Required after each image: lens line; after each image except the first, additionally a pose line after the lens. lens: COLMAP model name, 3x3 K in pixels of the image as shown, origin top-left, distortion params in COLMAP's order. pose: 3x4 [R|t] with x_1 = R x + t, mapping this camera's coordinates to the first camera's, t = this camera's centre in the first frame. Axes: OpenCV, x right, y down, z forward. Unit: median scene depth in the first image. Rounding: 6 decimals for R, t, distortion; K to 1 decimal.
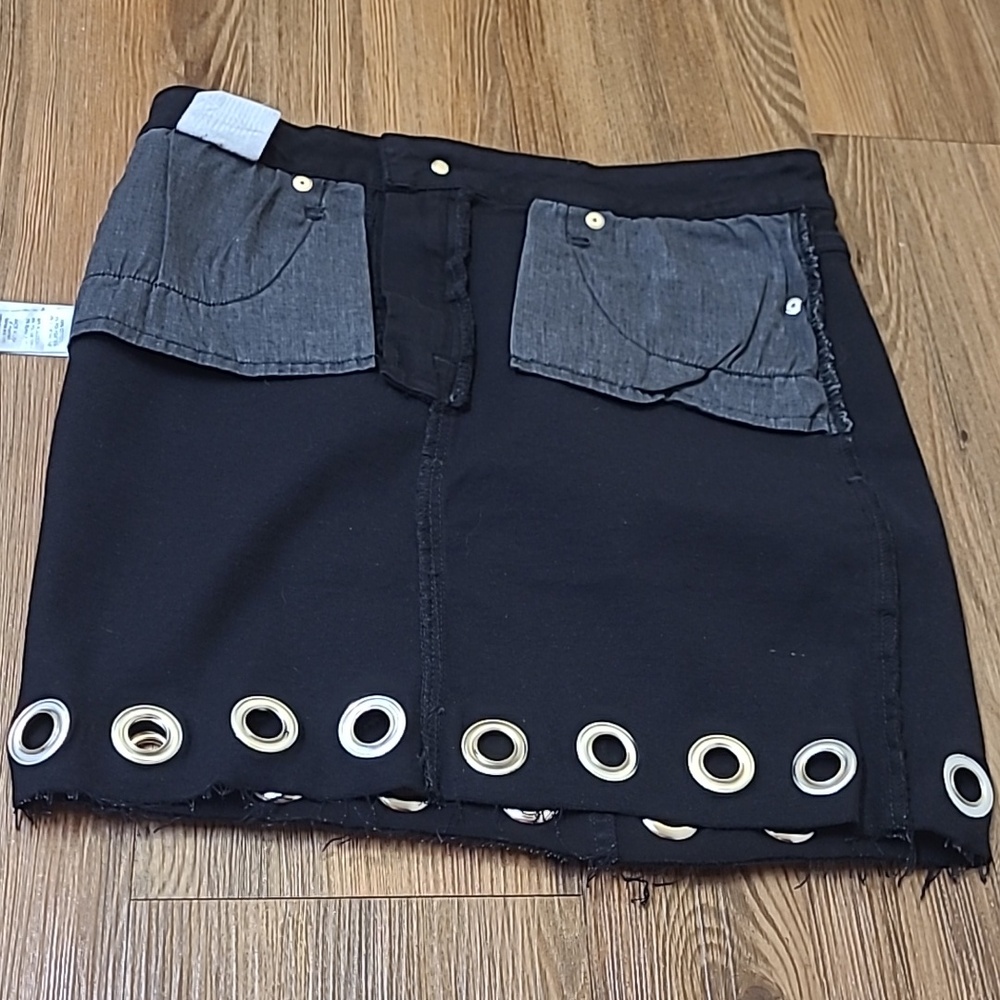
lens RADIAL K [[1502.7, 0, 451.2], [0, 1502.7, 499.5], [0, 0, 1]] dist [0.000751, 0.030486]
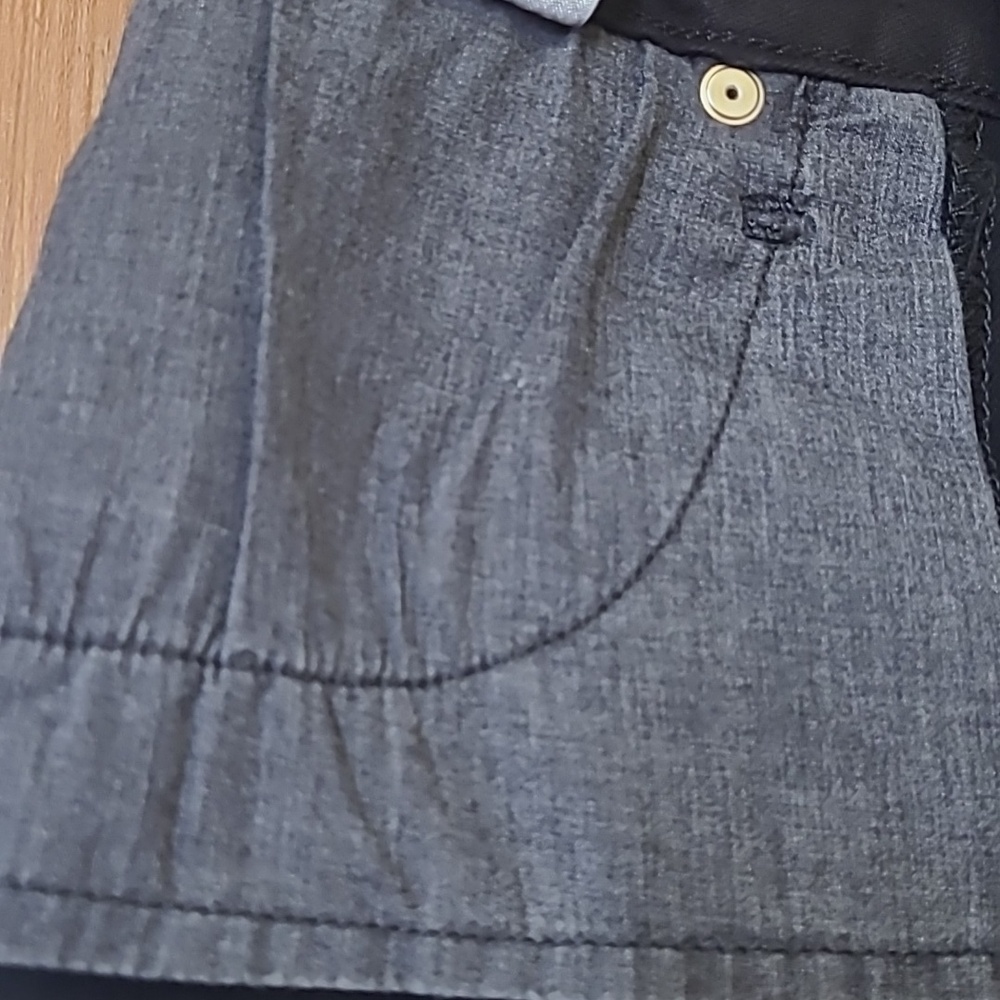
lens RADIAL K [[1861.3, 0, 480.5], [0, 1861.3, 596.0], [0, 0, 1]] dist [-0.007477, 0.063985]
pose [[0.996543, 0.046401, -0.068920, -0.115008], [-0.027304, 0.966344, 0.255799, -0.202894], [0.078470, -0.253033, 0.964270, 0.616431]]
